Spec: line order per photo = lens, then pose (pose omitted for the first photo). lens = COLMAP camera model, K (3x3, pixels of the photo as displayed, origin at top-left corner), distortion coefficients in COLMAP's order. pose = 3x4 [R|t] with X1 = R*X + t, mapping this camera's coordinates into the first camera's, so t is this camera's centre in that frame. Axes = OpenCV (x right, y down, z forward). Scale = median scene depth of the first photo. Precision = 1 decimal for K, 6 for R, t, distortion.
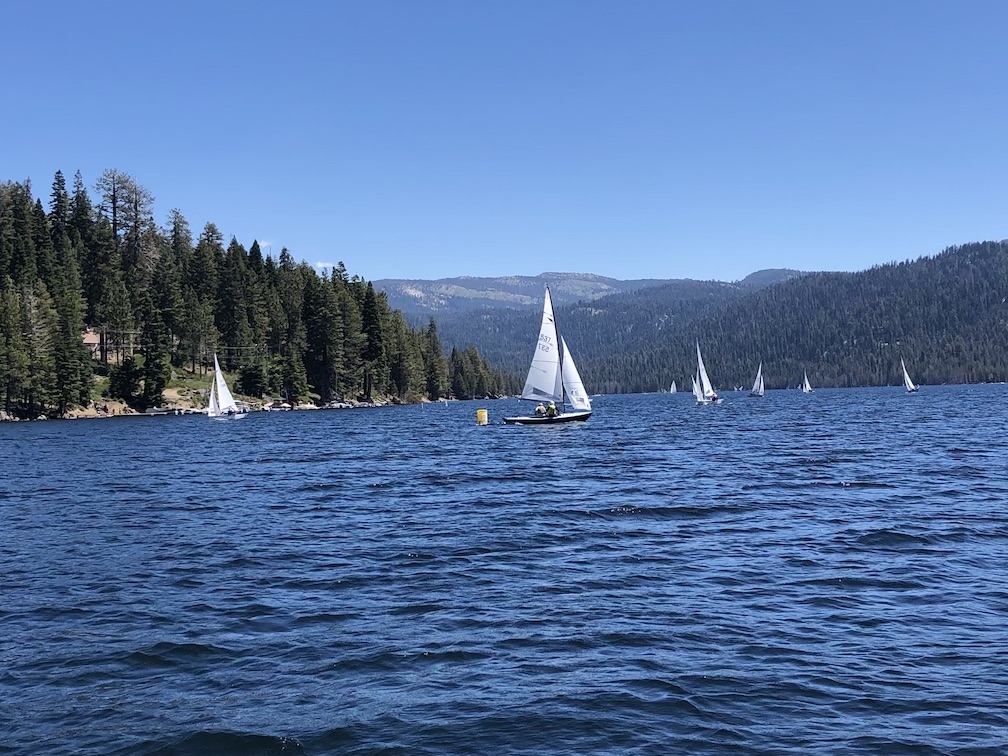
lens RADIAL K [[1499.7, 0, 507.6], [0, 1499.7, 376.9], [0, 0, 1]] dist [0.279130, -1.339005]
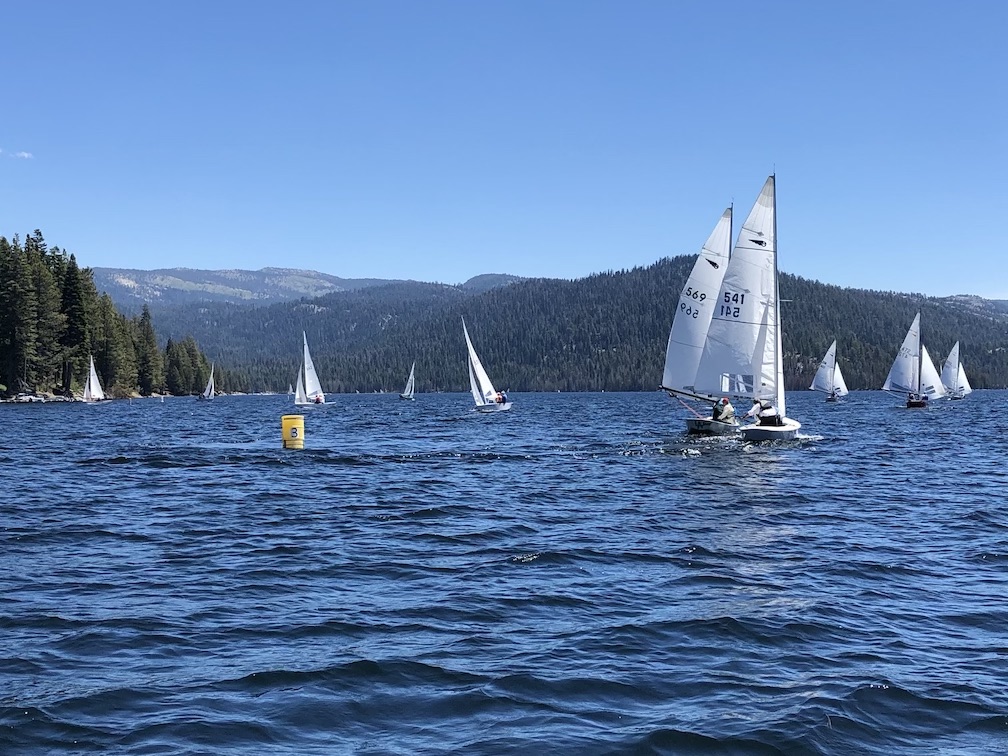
lens RADIAL K [[1478.3, 0, 500.0], [0, 1478.3, 380.3], [0, 0, 1]] dist [0.236776, -1.092411]
pose [[0.982790, 0.025006, 0.183025, -0.007175], [-0.025417, 0.999677, -0.000101, 0.001943], [-0.182968, -0.004553, 0.983108, 0.126535]]
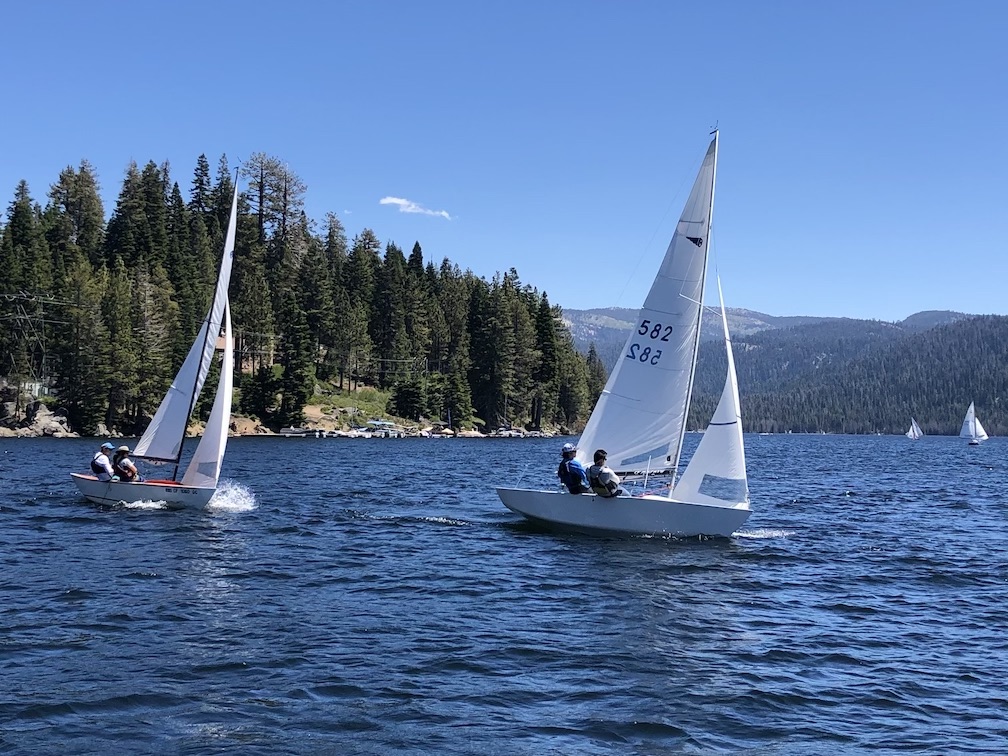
lens RADIAL K [[1475.3, 0, 505.4], [0, 1475.3, 375.1], [0, 0, 1]] dist [0.220429, -1.046750]
pose [[0.994554, 0.038760, -0.096749, -0.031224], [-0.040890, 0.998961, -0.020131, 0.002579], [0.095868, 0.023977, 0.995105, 0.159848]]
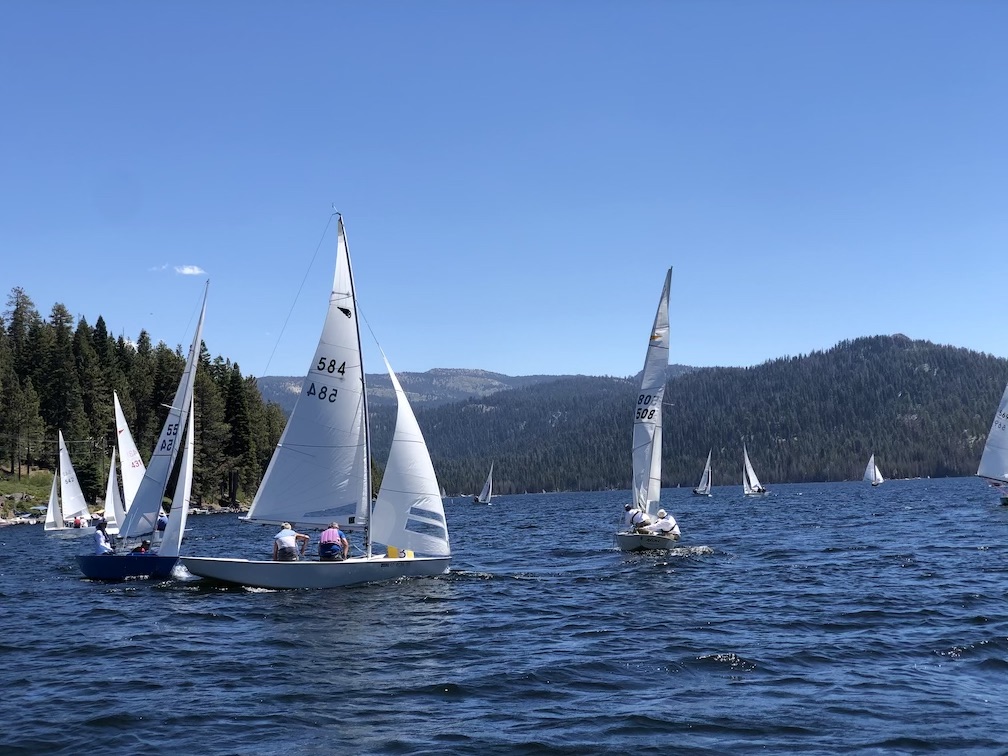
lens RADIAL K [[1520.6, 0, 501.1], [0, 1520.6, 372.6], [0, 0, 1]] dist [0.042999, 0.015240]
pose [[0.997541, -0.004293, 0.069960, -0.002726], [0.009072, 0.997634, -0.068148, 0.001504], [-0.069502, 0.068615, 0.995219, 0.143573]]
